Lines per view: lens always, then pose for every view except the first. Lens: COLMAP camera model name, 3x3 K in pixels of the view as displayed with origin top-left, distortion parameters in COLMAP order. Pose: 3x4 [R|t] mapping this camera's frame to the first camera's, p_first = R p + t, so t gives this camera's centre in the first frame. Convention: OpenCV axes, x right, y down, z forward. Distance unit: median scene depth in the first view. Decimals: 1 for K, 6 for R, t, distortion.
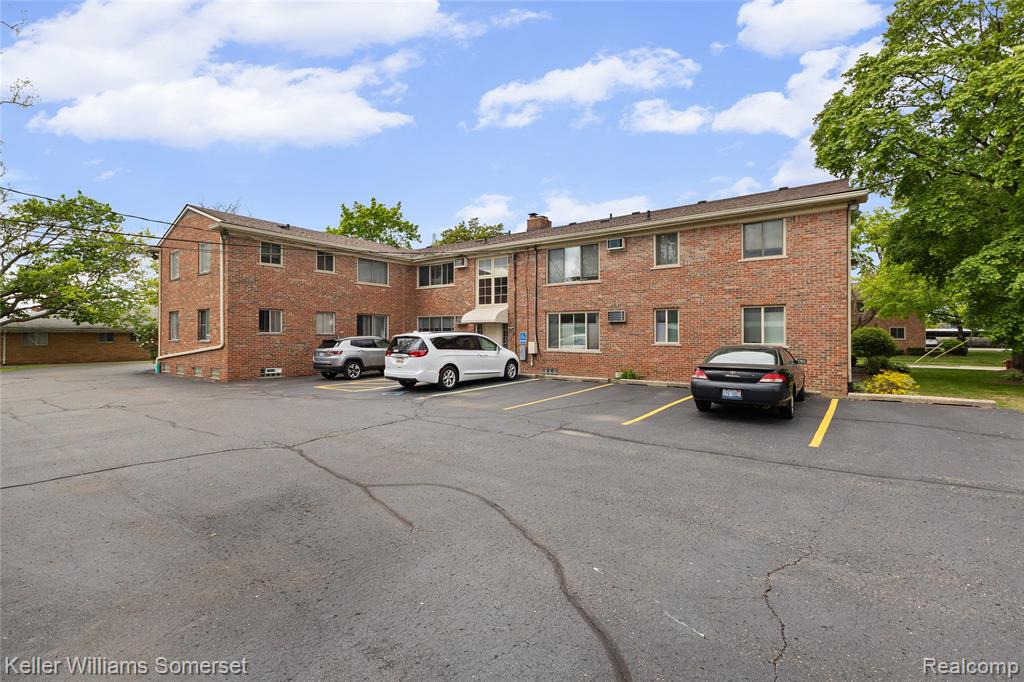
lens RADIAL K [[447.1, 0, 512.0], [0, 447.1, 341.0], [0, 0, 1]] dist [0.001195, 0.000083]
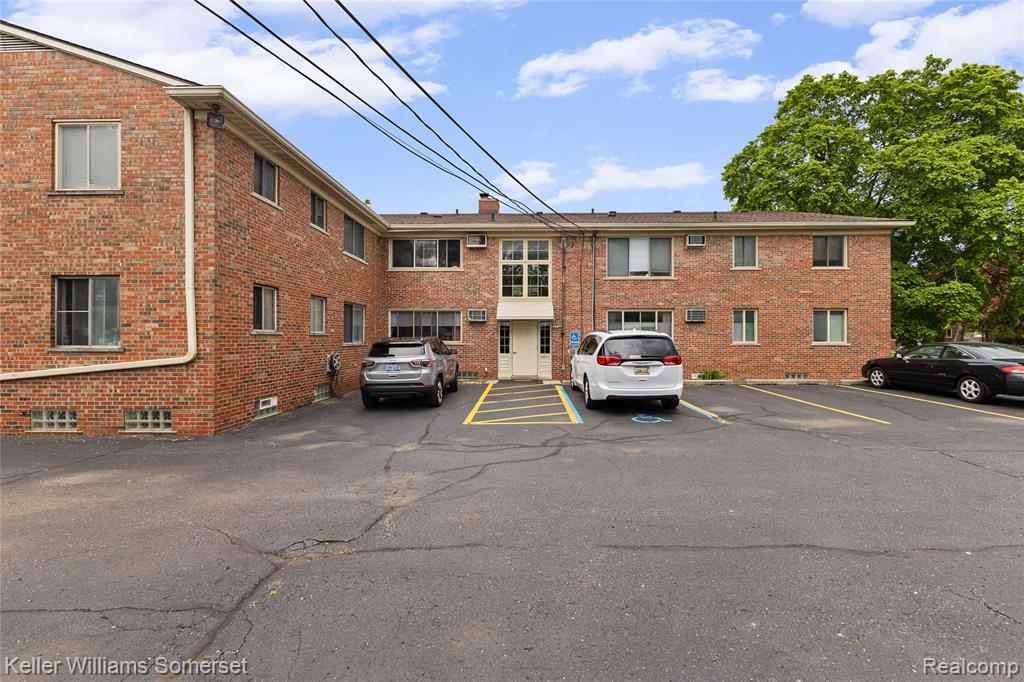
lens RADIAL K [[447.1, 0, 512.0], [0, 447.1, 341.0], [0, 0, 1]] dist [0.001195, 0.000083]
pose [[0.819665, -0.006879, 0.572802, -0.594185], [0.010639, 0.999938, -0.003217, -0.001267], [-0.572744, 0.008731, 0.819688, 0.403122]]
